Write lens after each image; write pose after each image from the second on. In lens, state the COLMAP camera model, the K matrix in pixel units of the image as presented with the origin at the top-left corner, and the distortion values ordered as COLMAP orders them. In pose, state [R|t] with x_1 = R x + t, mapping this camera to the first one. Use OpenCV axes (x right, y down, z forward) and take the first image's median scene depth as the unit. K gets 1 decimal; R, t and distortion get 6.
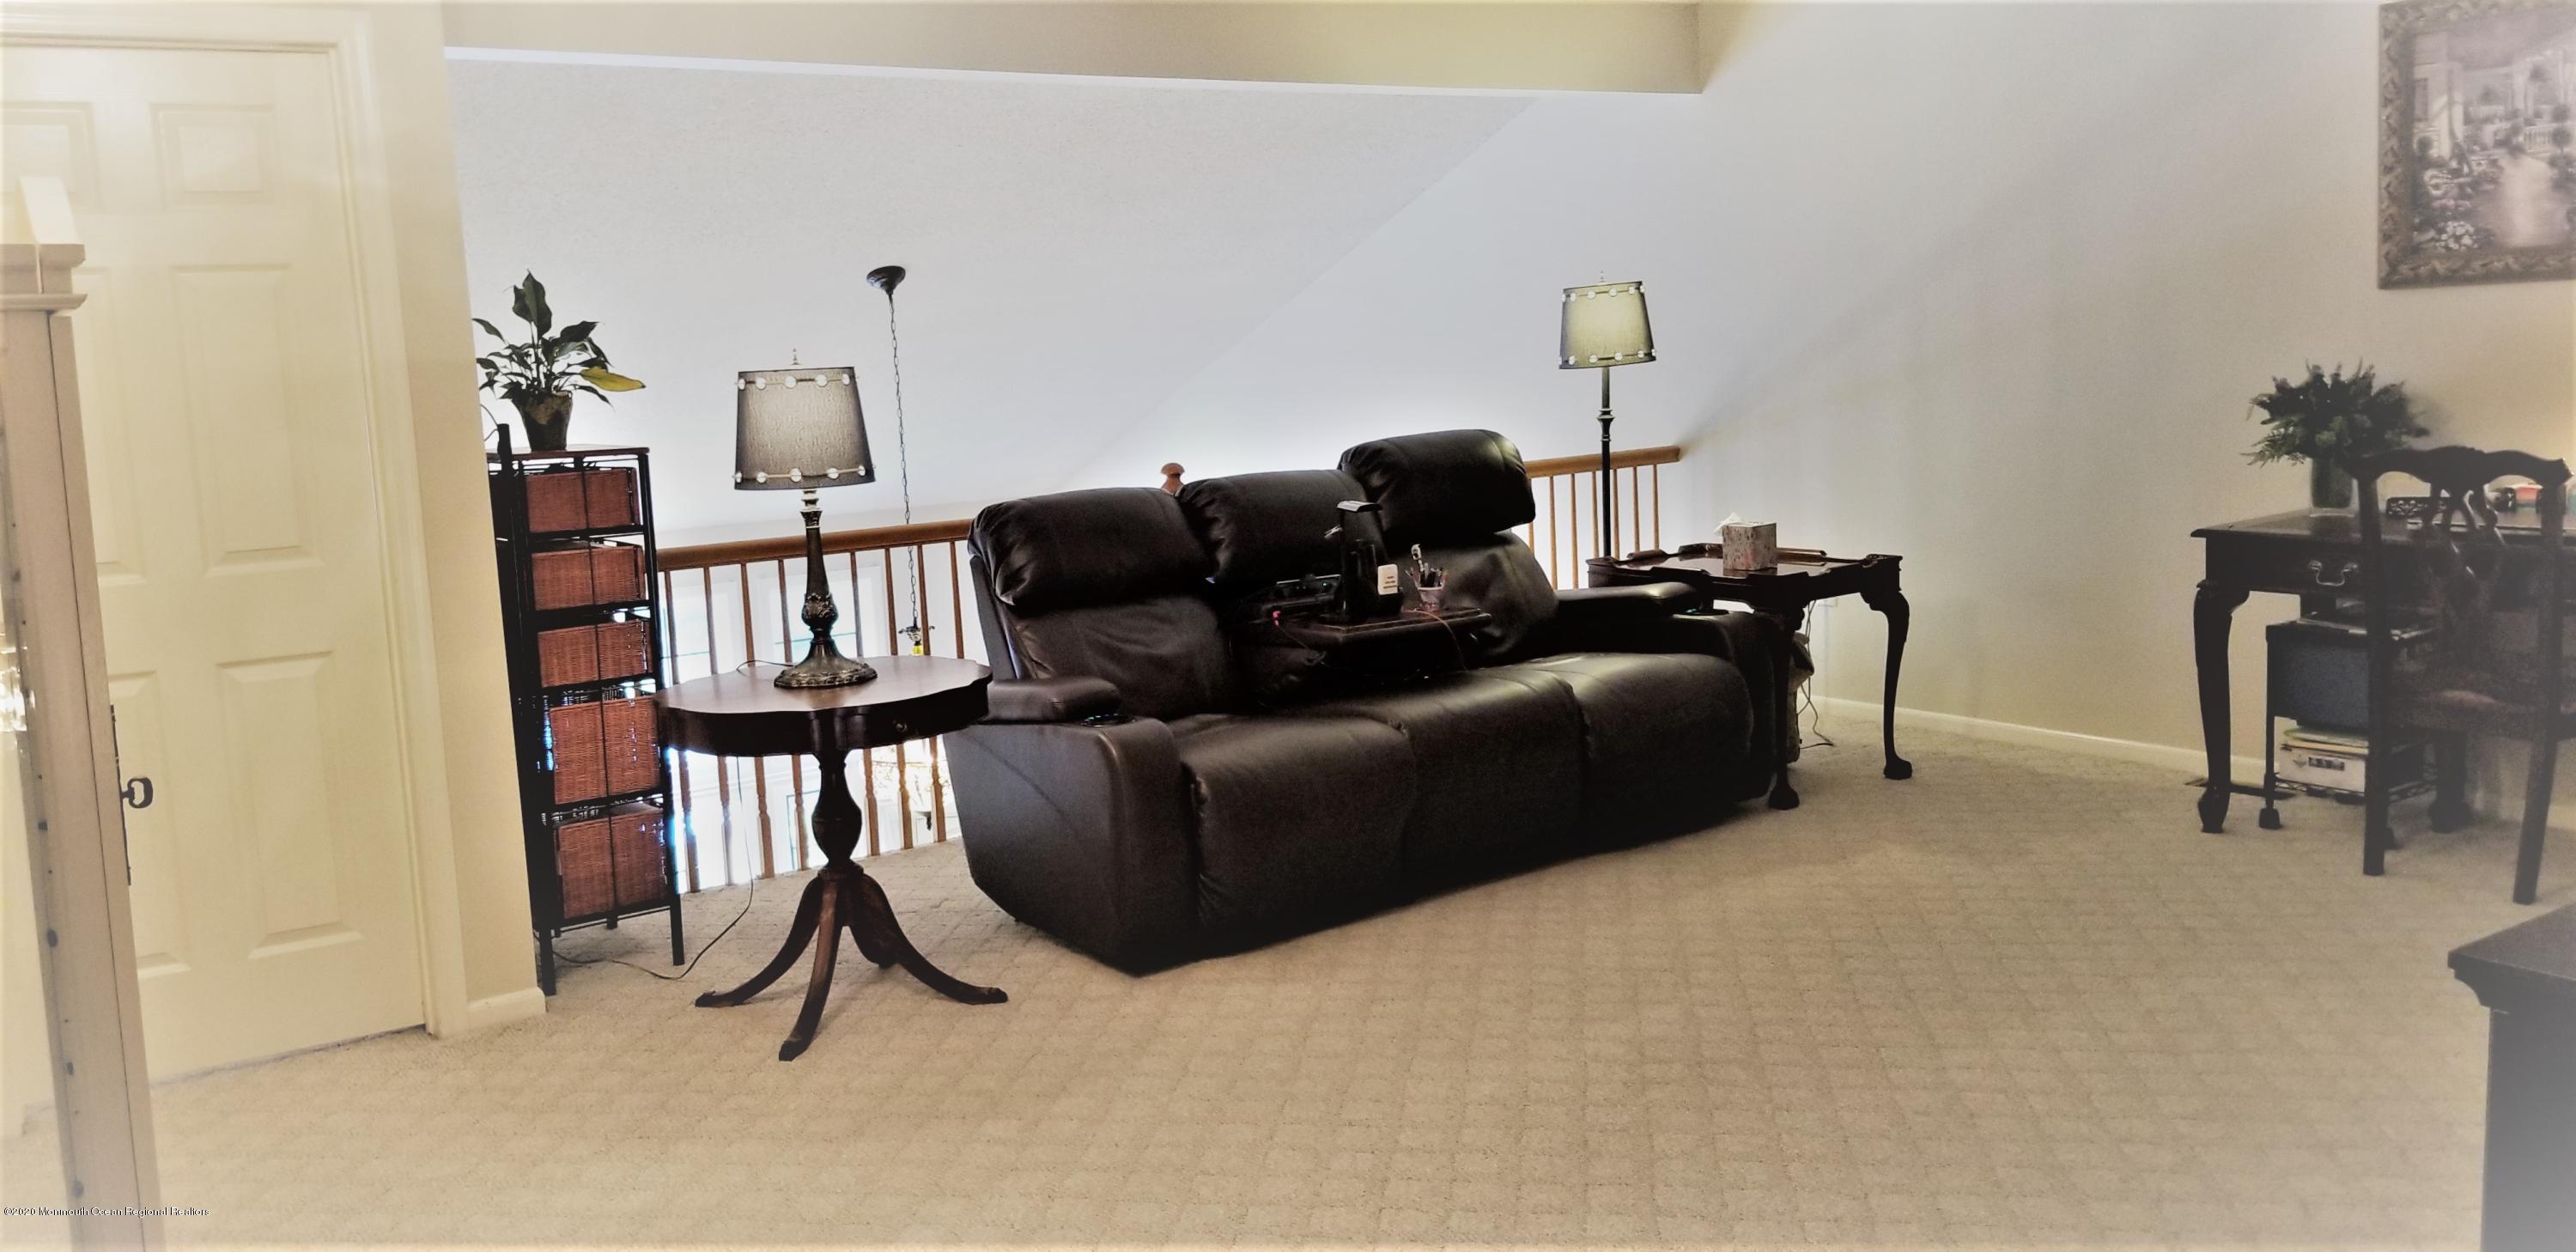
lens RADIAL K [[2095.6, 0, 1288.0], [0, 2095.6, 626.0], [0, 0, 1]] dist [0.001058, -0.003987]
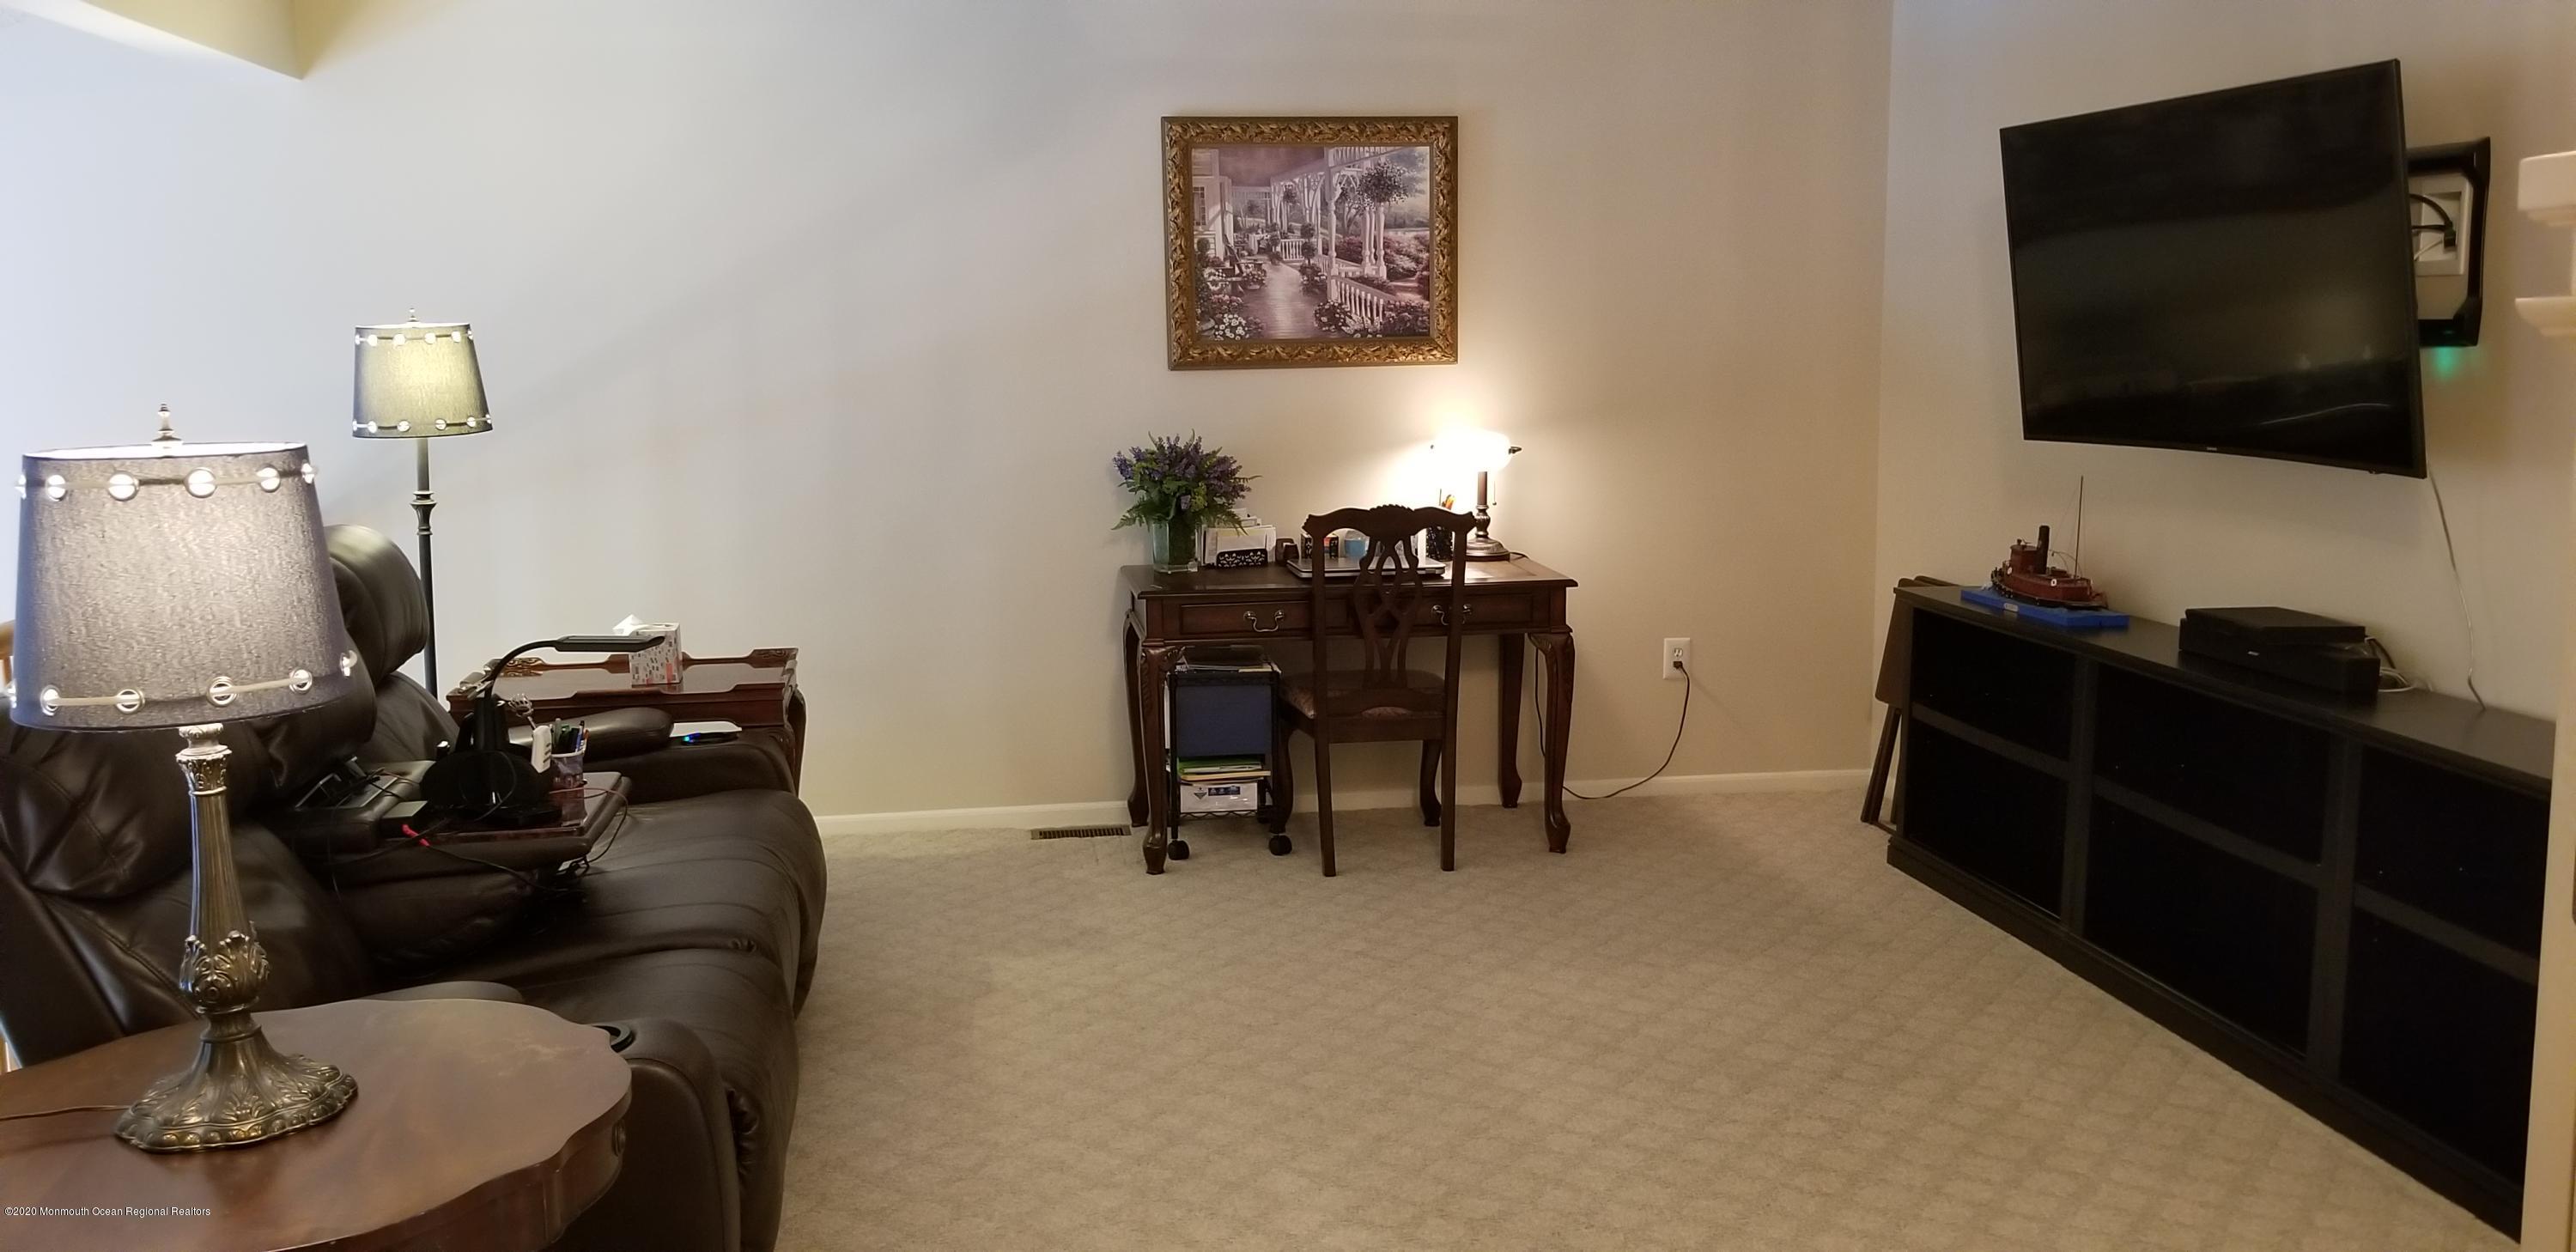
lens RADIAL K [[1962.8, 0, 1288.0], [0, 1962.8, 626.0], [0, 0, 1]] dist [0.052080, 0.000516]
pose [[0.411835, -0.086150, 0.907177, -0.442333], [0.115317, 0.992445, 0.041896, -0.062870], [-0.903932, 0.087359, 0.418658, 0.530068]]
